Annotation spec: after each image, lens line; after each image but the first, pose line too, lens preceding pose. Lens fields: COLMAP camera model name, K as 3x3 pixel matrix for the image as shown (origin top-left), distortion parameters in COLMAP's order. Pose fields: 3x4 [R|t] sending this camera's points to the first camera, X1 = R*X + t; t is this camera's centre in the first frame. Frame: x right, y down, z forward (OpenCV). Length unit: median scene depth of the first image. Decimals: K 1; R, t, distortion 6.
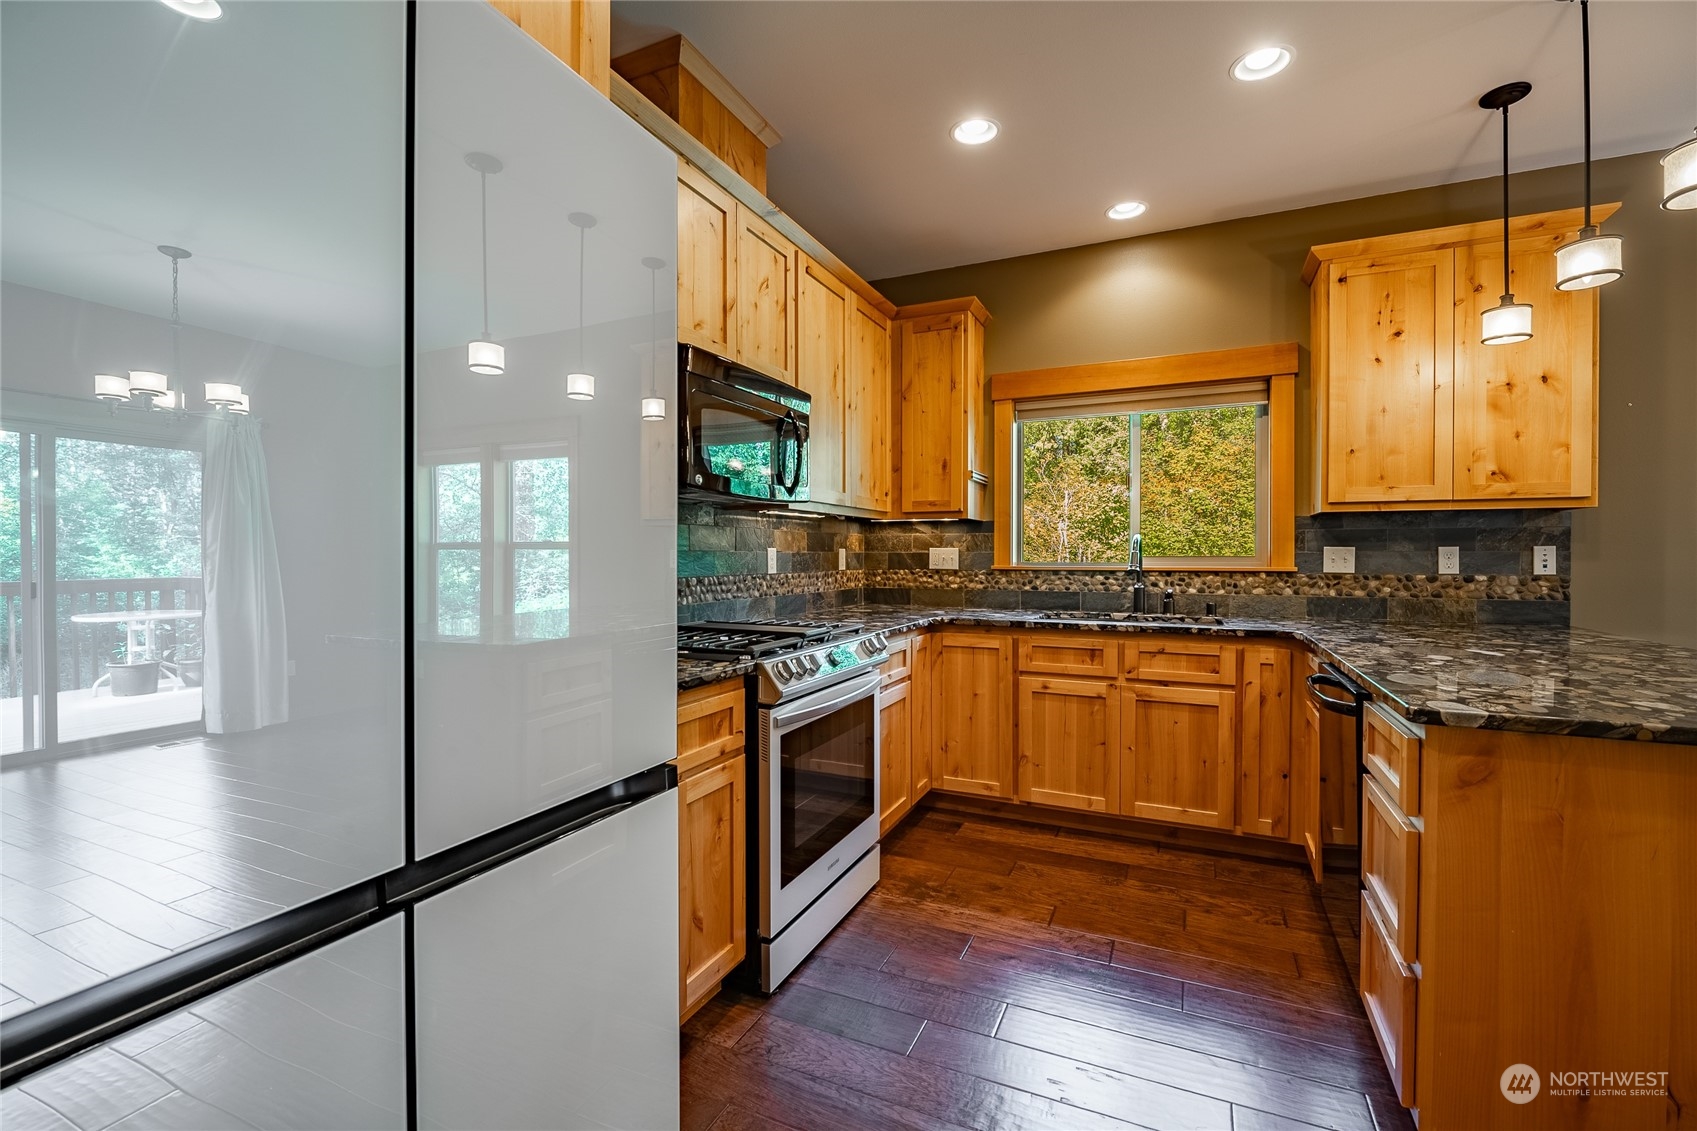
lens RADIAL K [[748.1, 0, 856.5], [0, 748.1, 565.8], [0, 0, 1]] dist [-0.001761, -0.000213]
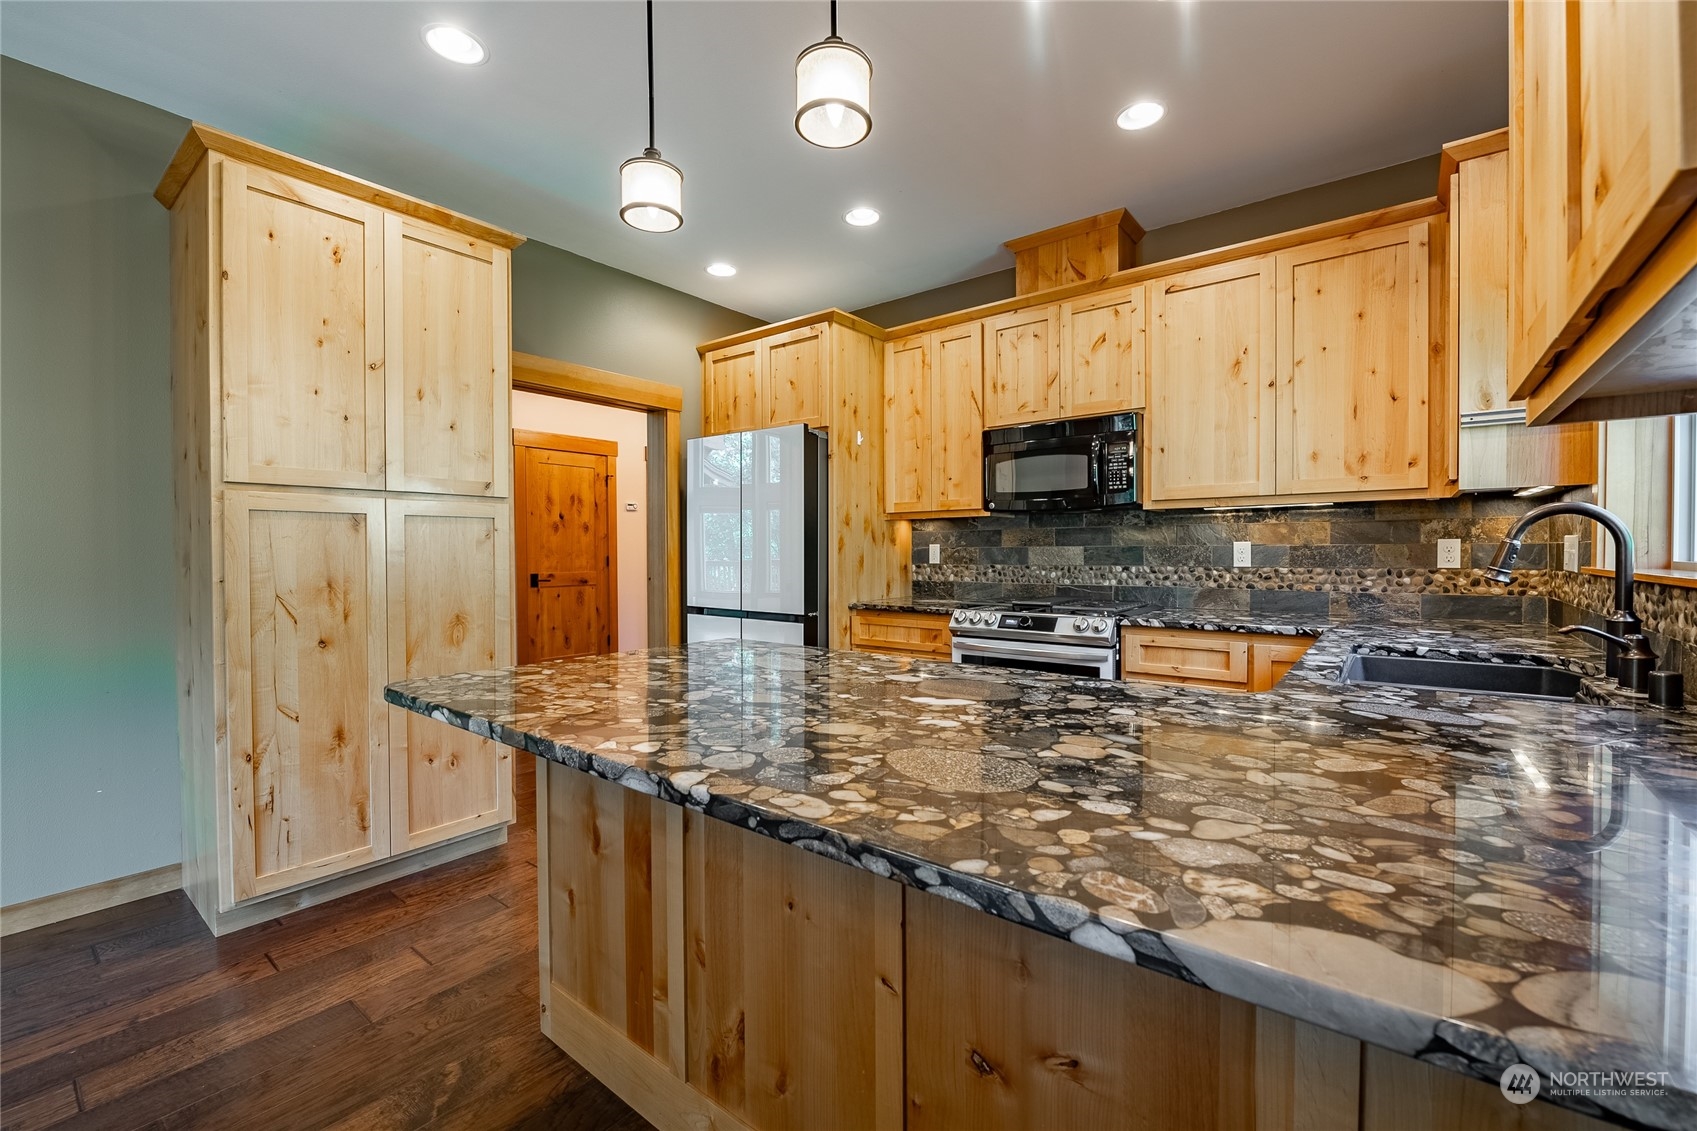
lens RADIAL K [[710.7, 0, 853.7], [0, 710.7, 558.4], [0, 0, 1]] dist [-0.003787, -0.002943]
pose [[-0.244408, 0.012545, -0.969591, 1.005623], [-0.009834, 0.999833, 0.015415, -0.011240], [0.969623, 0.013302, -0.244244, 0.759127]]
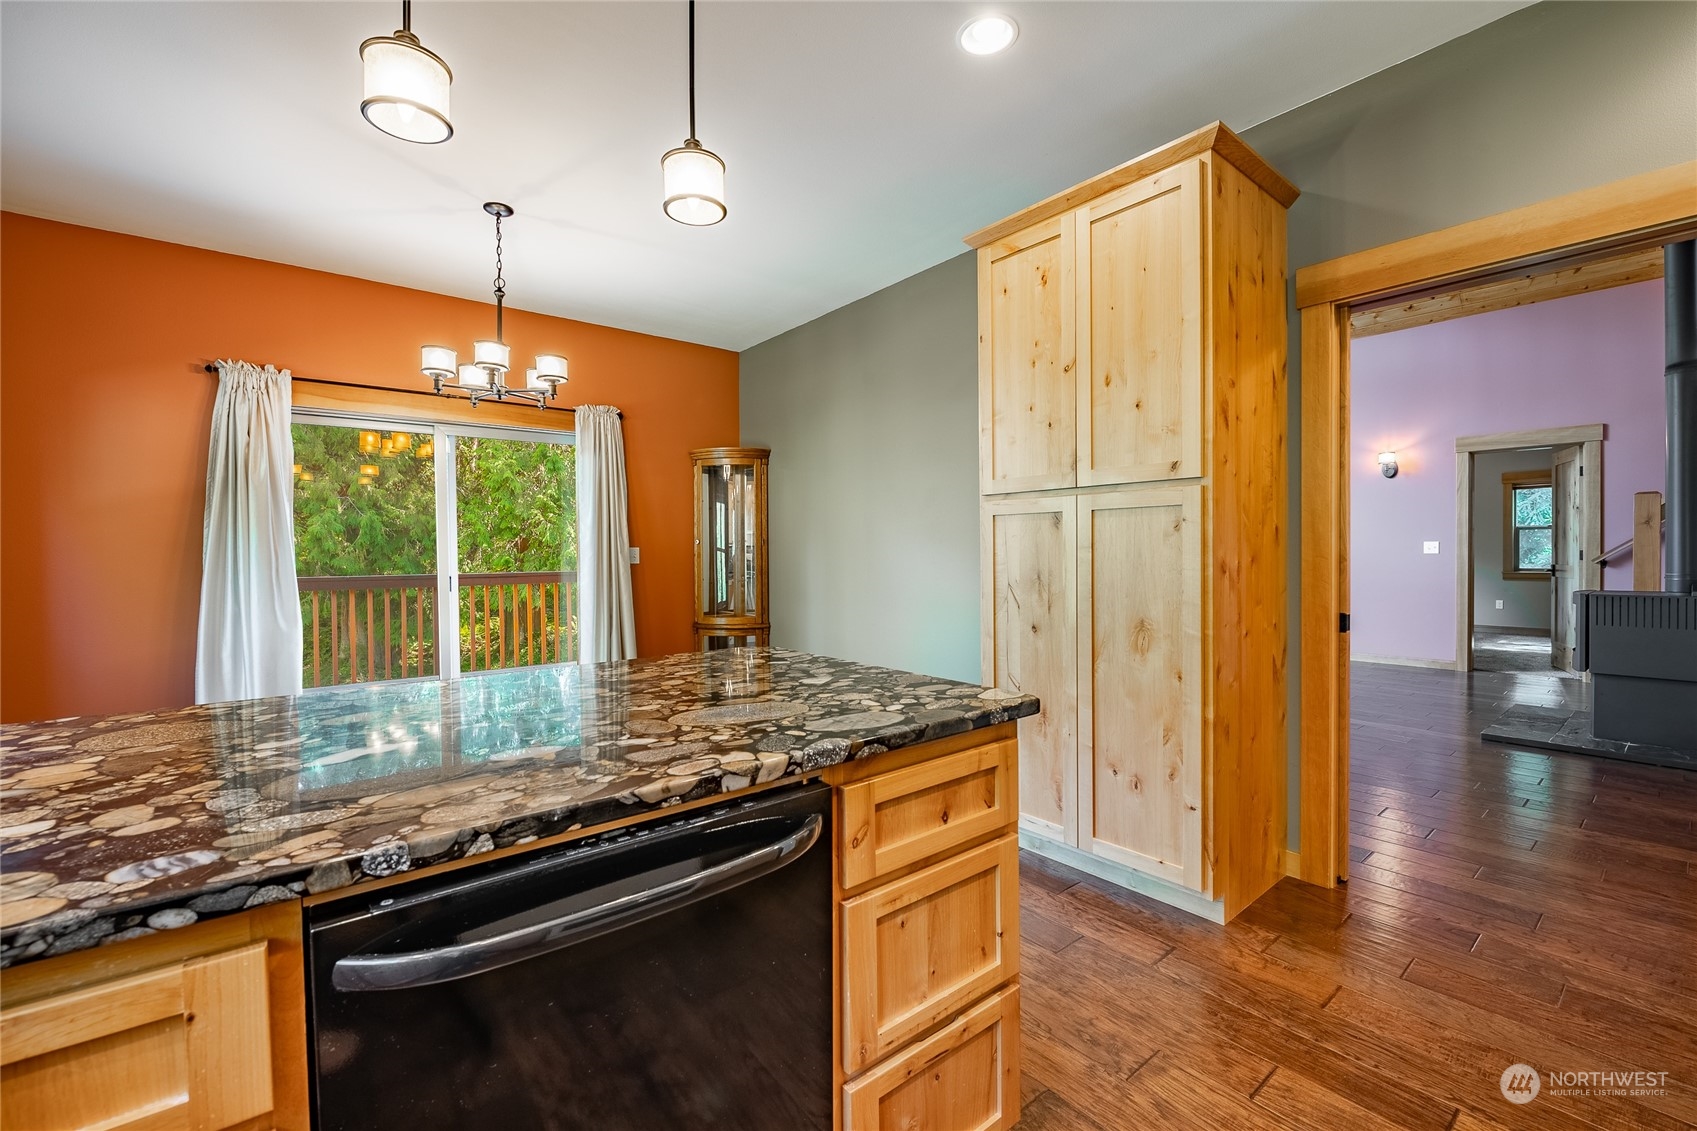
lens RADIAL K [[710.7, 0, 849.1], [0, 710.7, 557.6], [0, 0, 1]] dist [-0.003787, -0.002943]
pose [[-0.891991, 0.004463, 0.452031, 0.238592], [0.017262, 0.999558, 0.024195, -0.014009], [-0.451724, 0.029385, -0.891674, 0.891325]]
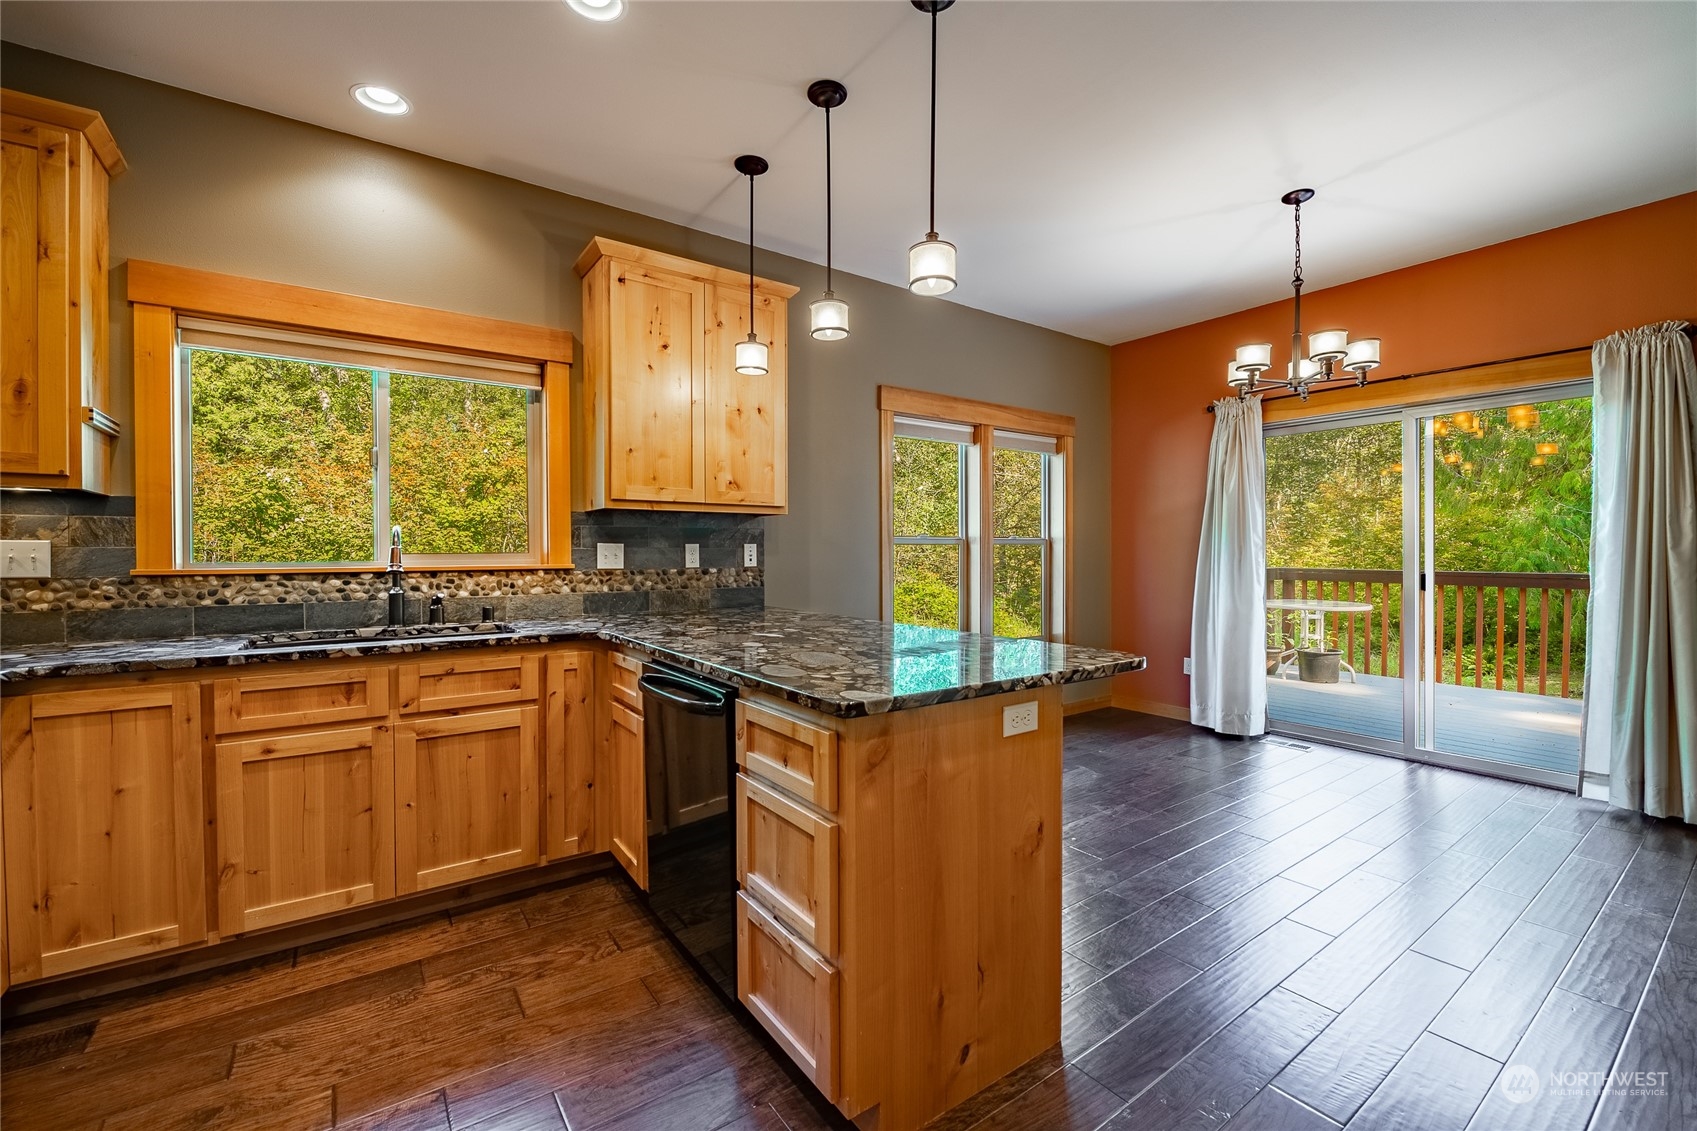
lens RADIAL K [[710.7, 0, 857.0], [0, 710.7, 560.6], [0, 0, 1]] dist [-0.003787, -0.002943]
pose [[0.497623, -0.012401, 0.867305, -0.029969], [0.014896, 0.999873, 0.005750, -0.002445], [-0.867265, 0.010058, 0.497744, 0.235516]]
